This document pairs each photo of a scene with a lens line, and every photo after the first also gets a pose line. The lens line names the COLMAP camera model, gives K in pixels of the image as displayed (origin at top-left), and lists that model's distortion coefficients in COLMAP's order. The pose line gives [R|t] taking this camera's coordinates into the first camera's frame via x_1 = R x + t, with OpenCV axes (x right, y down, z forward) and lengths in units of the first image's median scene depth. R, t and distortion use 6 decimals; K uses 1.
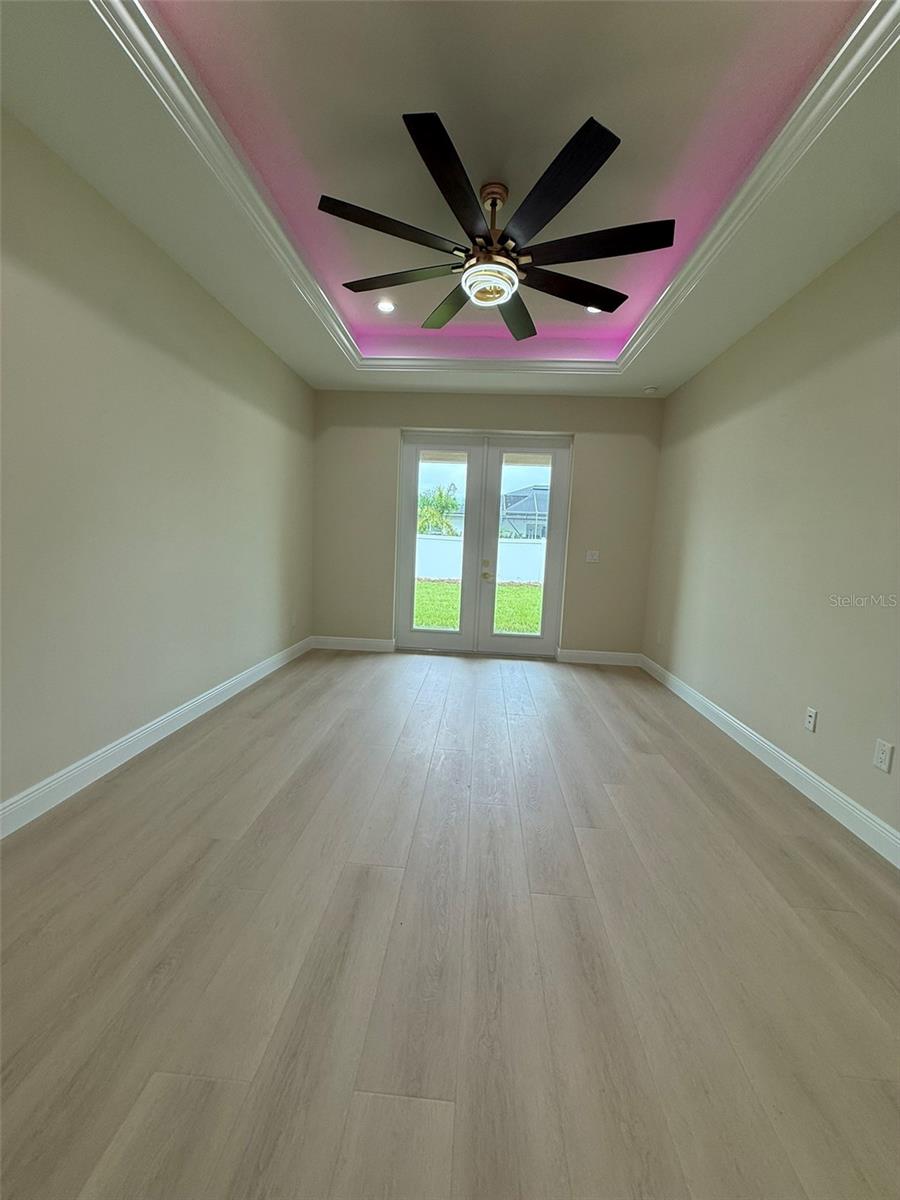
lens RADIAL K [[485.0, 0, 450.0], [0, 485.0, 600.0], [0, 0, 1]] dist [-0.000021, 0.000415]
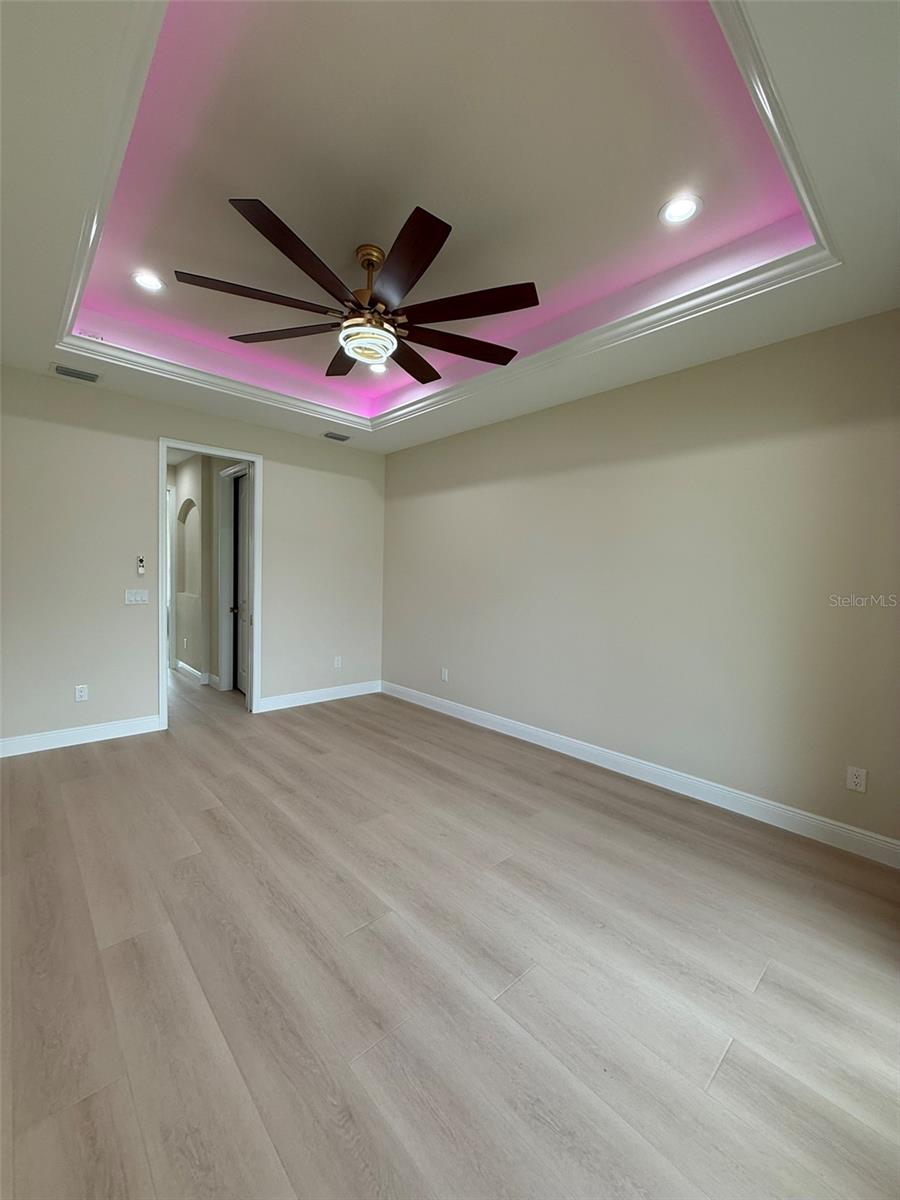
lens RADIAL K [[485.0, 0, 450.0], [0, 485.0, 600.0], [0, 0, 1]] dist [-0.000021, 0.000415]
pose [[-0.691118, -0.018962, -0.722493, 0.657830], [-0.139186, 0.984435, 0.107305, -0.260116], [0.709213, 0.174721, -0.683000, 1.865726]]
